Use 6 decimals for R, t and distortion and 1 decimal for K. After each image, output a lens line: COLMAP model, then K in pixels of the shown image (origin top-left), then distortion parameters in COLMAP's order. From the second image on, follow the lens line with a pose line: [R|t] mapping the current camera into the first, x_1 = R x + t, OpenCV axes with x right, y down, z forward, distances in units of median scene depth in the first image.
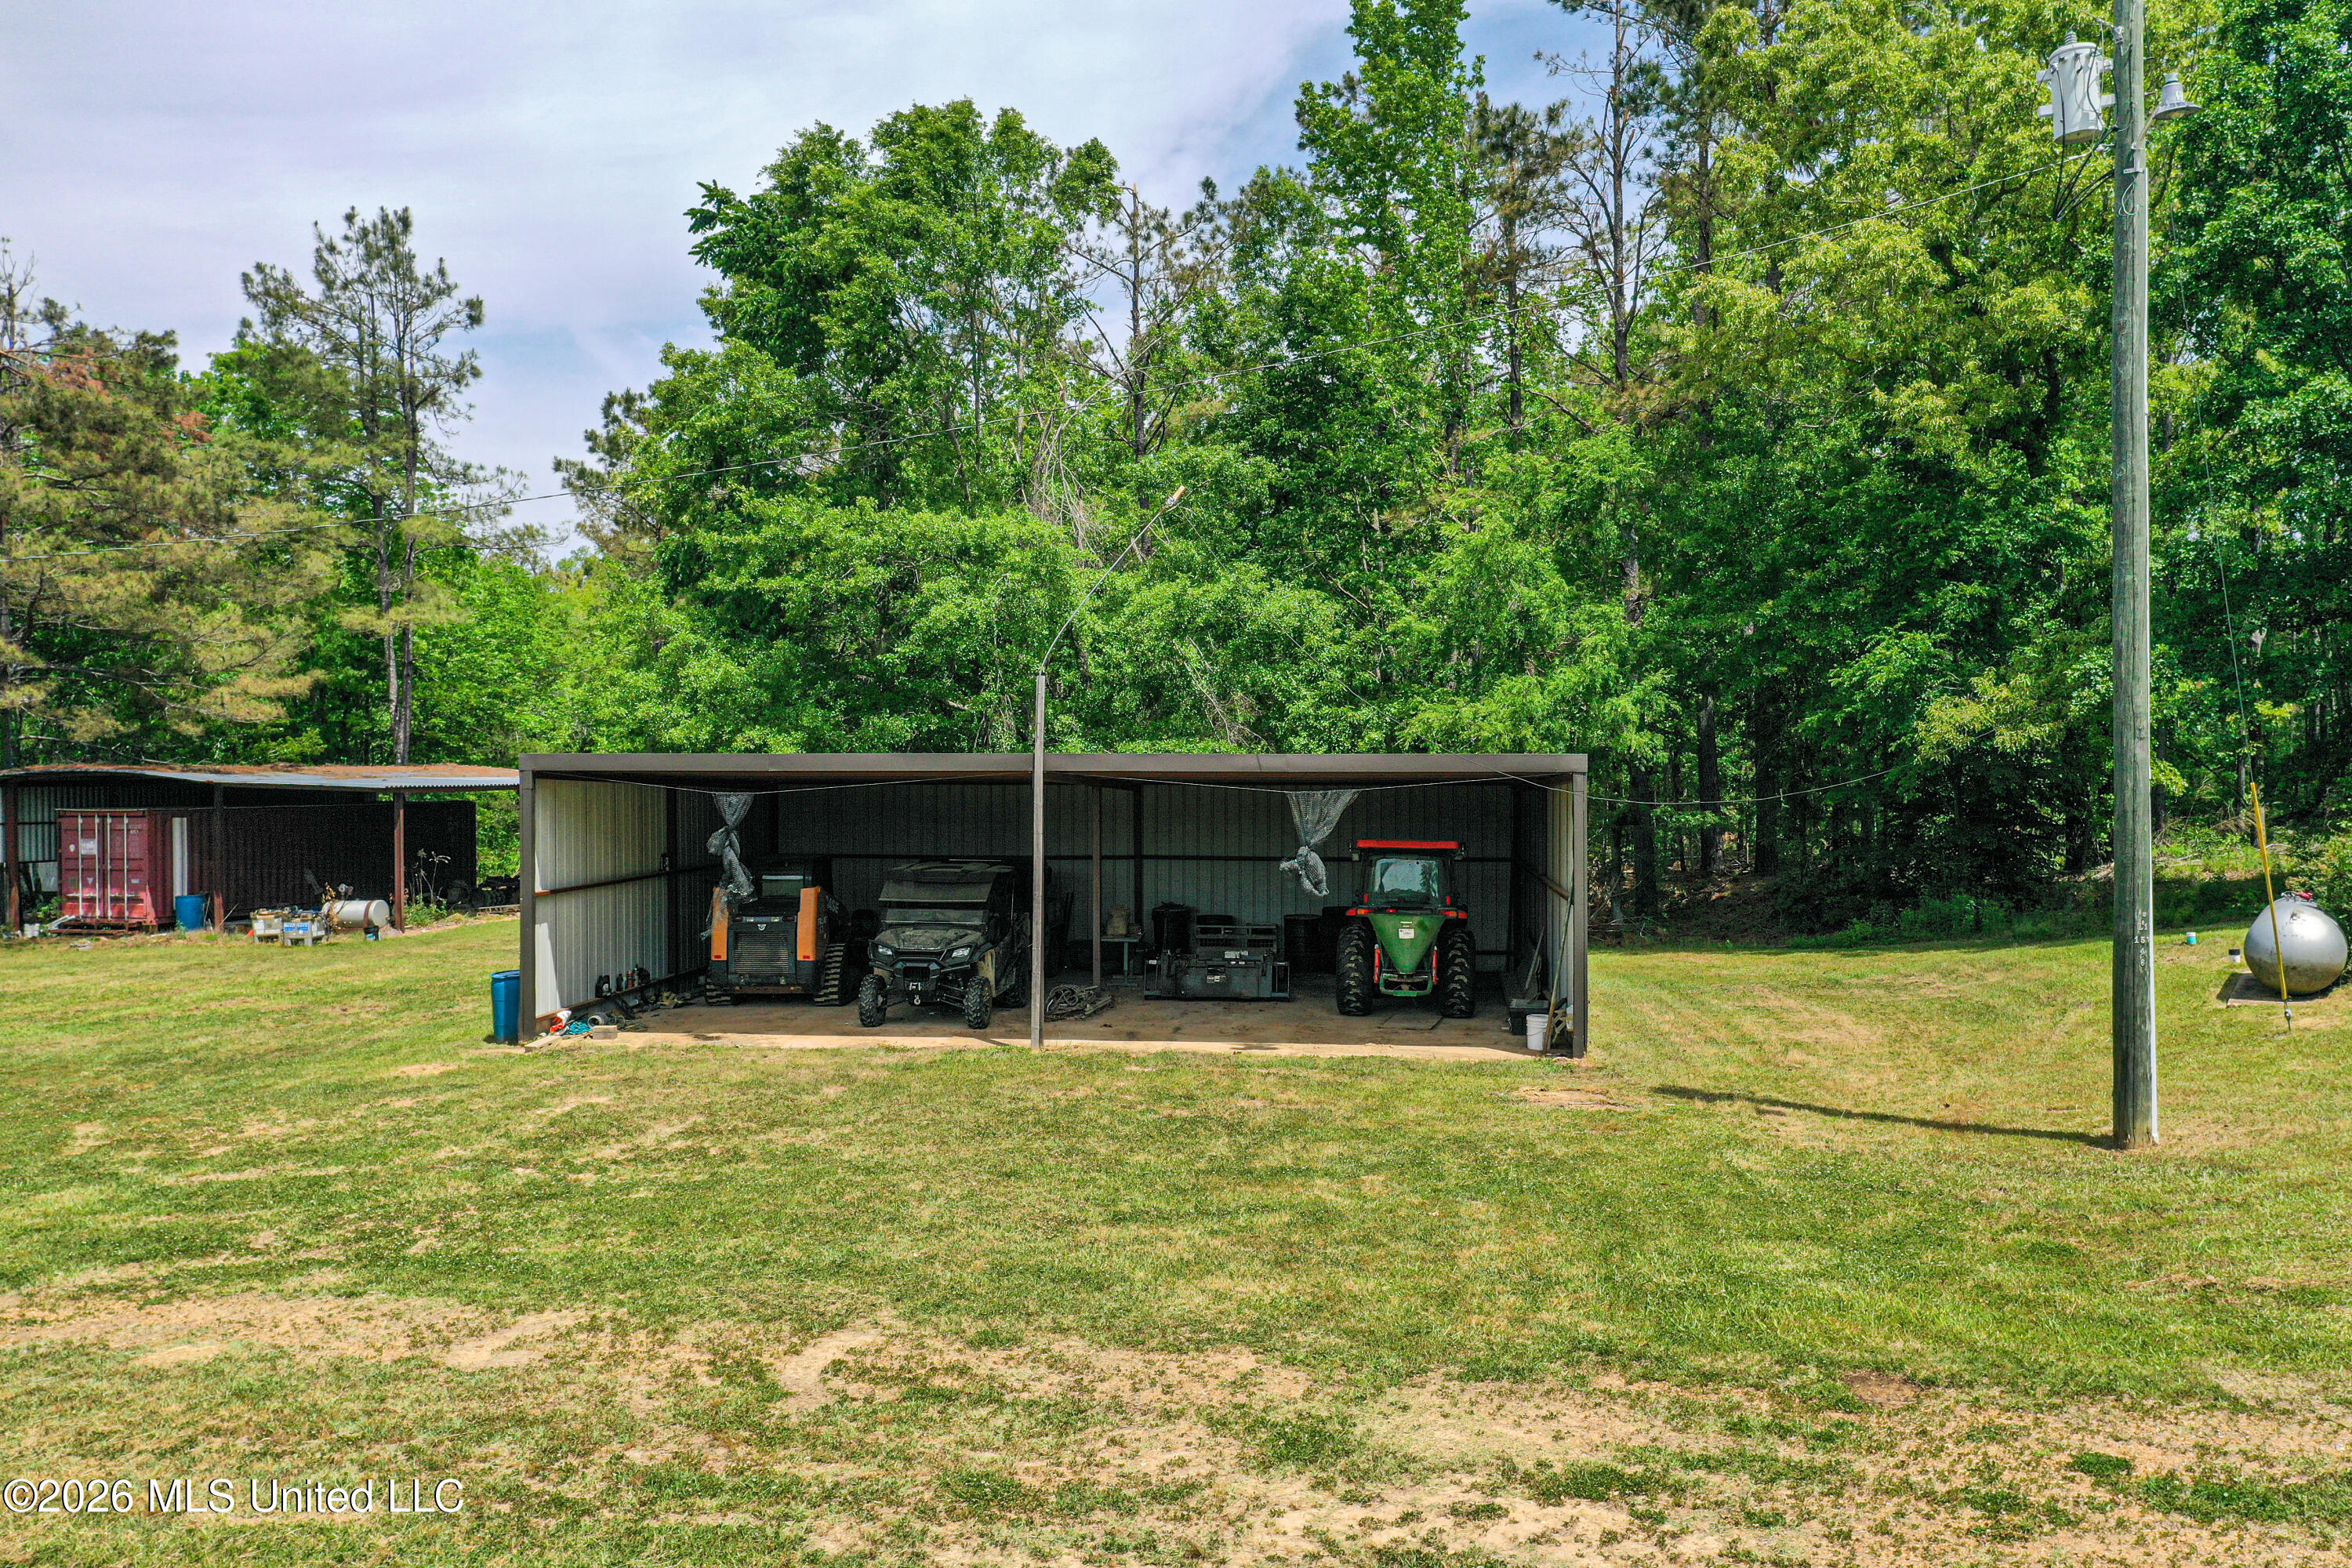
lens RADIAL K [[1890.1, 0, 1177.4], [0, 1890.1, 778.8], [0, 0, 1]] dist [0.021734, -0.010895]
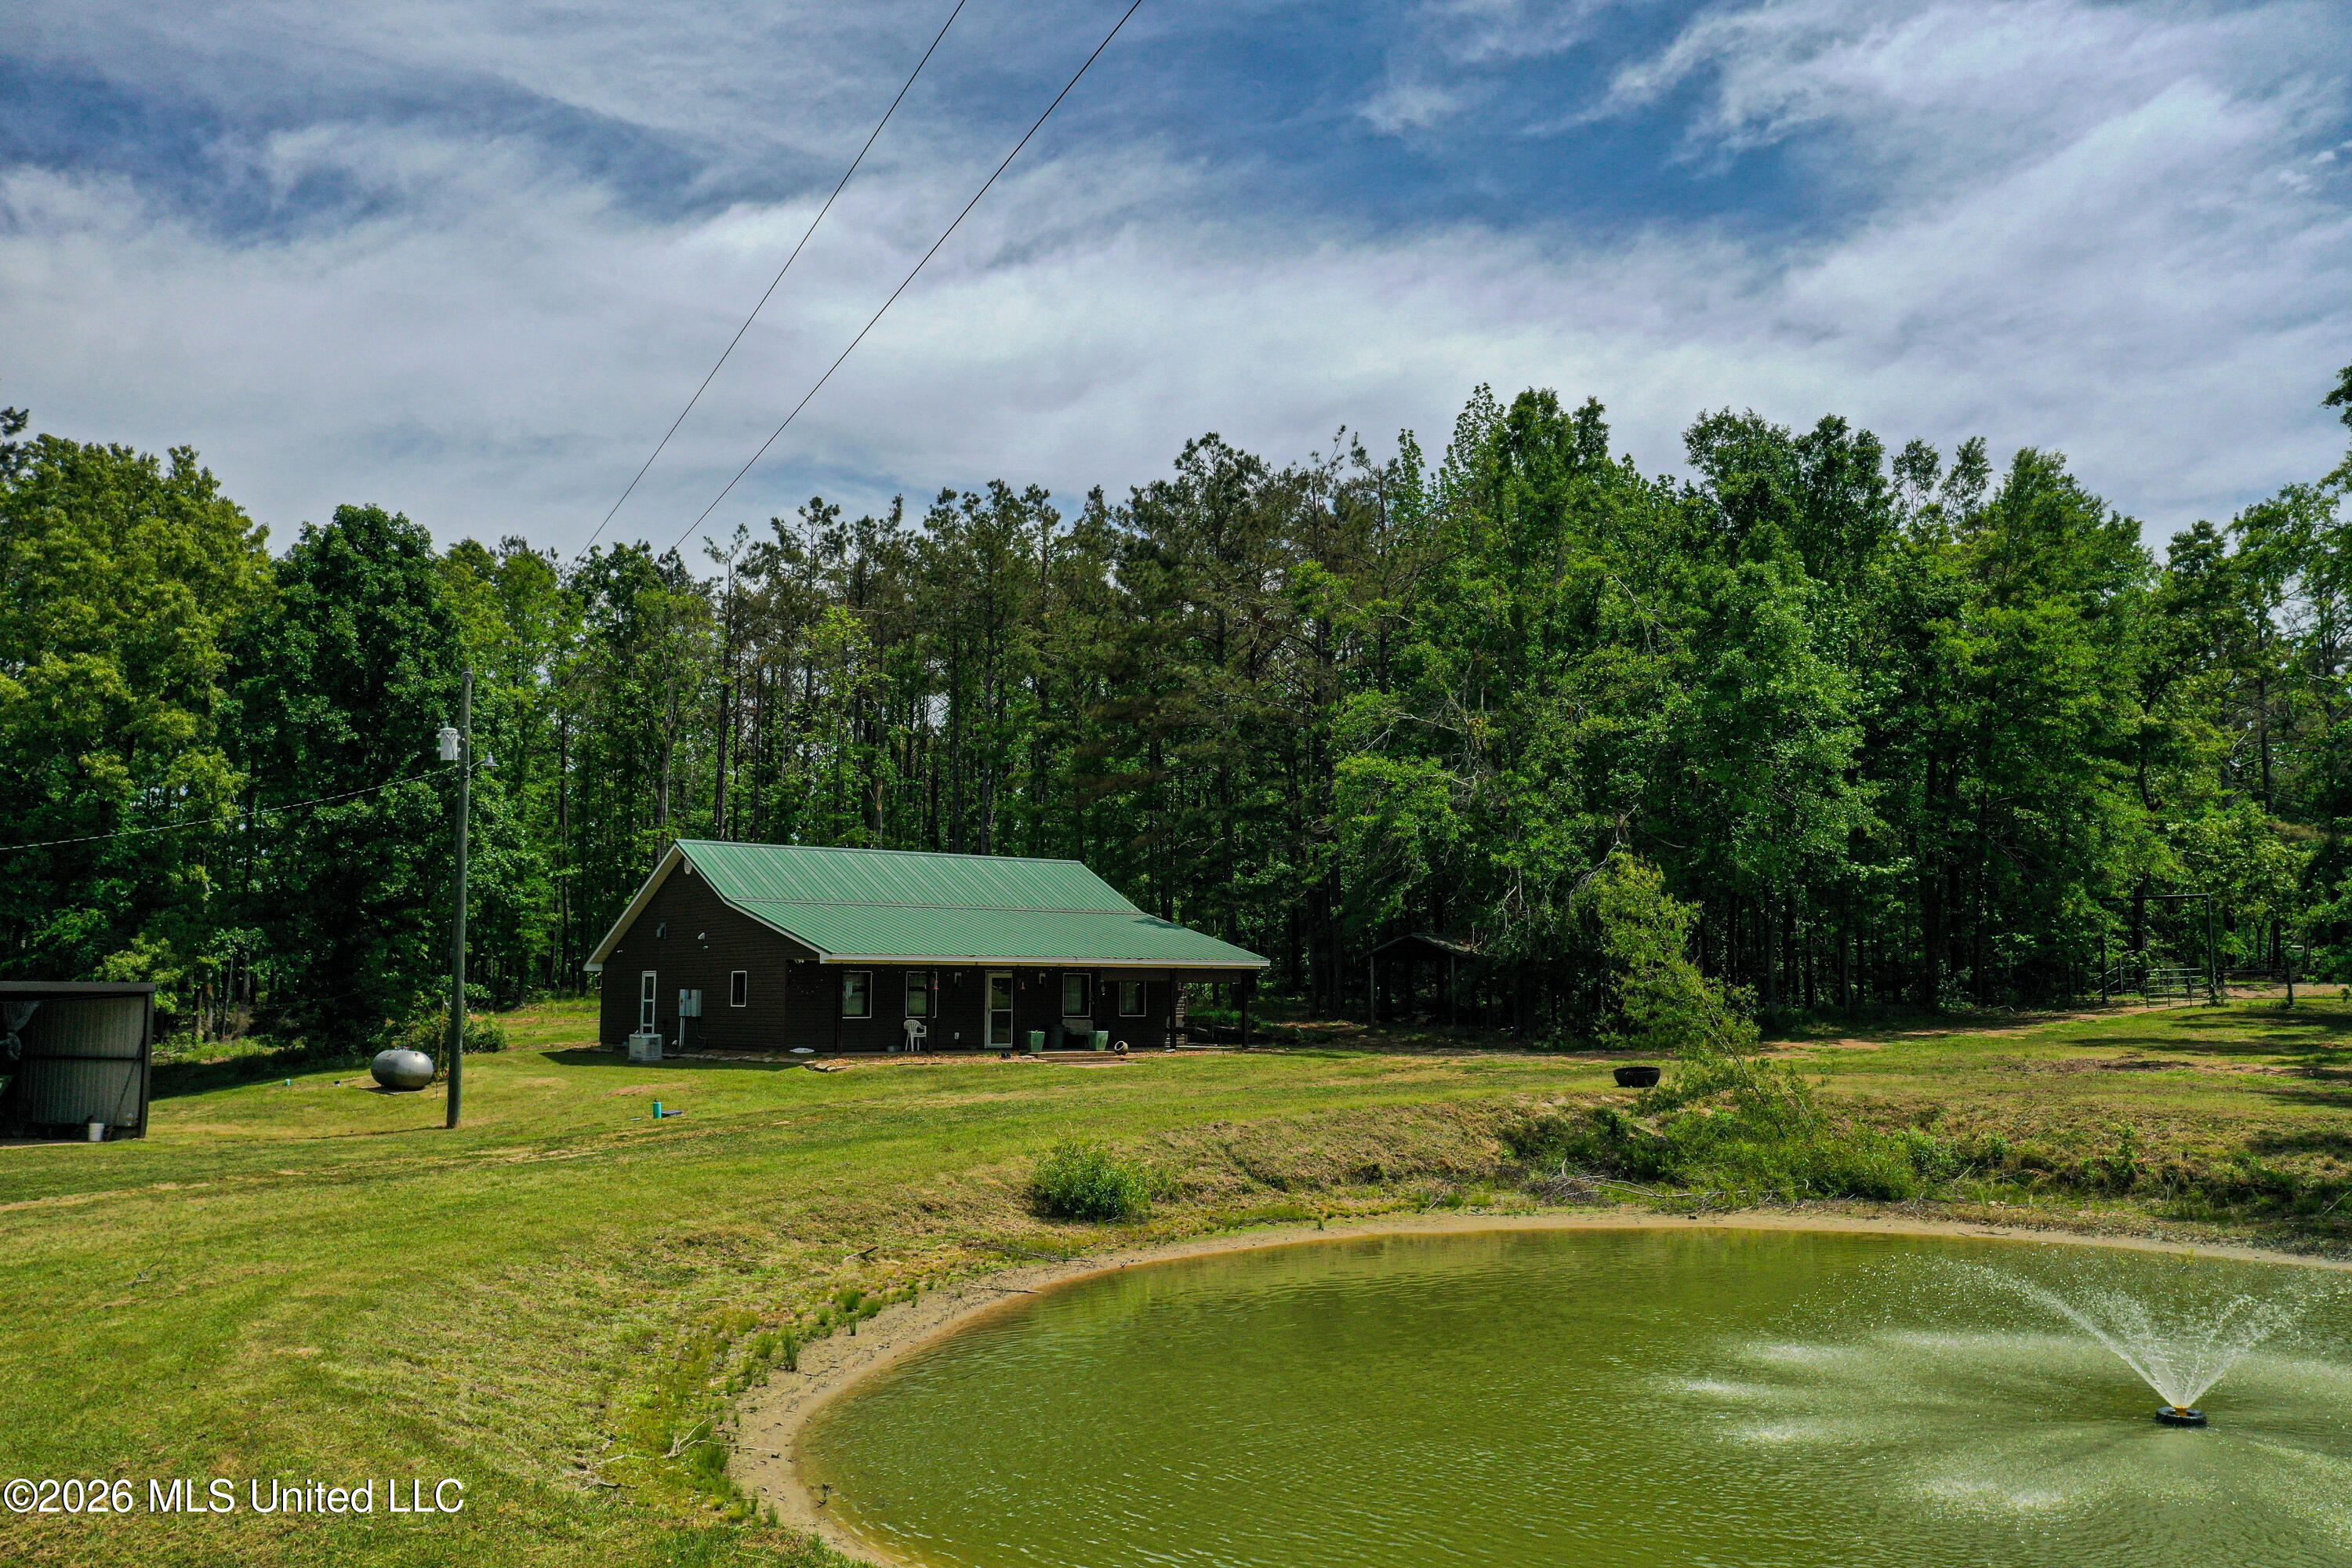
lens RADIAL K [[1890.1, 0, 1190.1], [0, 1890.1, 795.3], [0, 0, 1]] dist [0.021734, -0.010895]
pose [[0.357909, 0.099853, 0.928402, -0.680649], [0.010529, 0.993771, -0.110943, 0.013386], [-0.933697, 0.049483, 0.354628, -0.389813]]
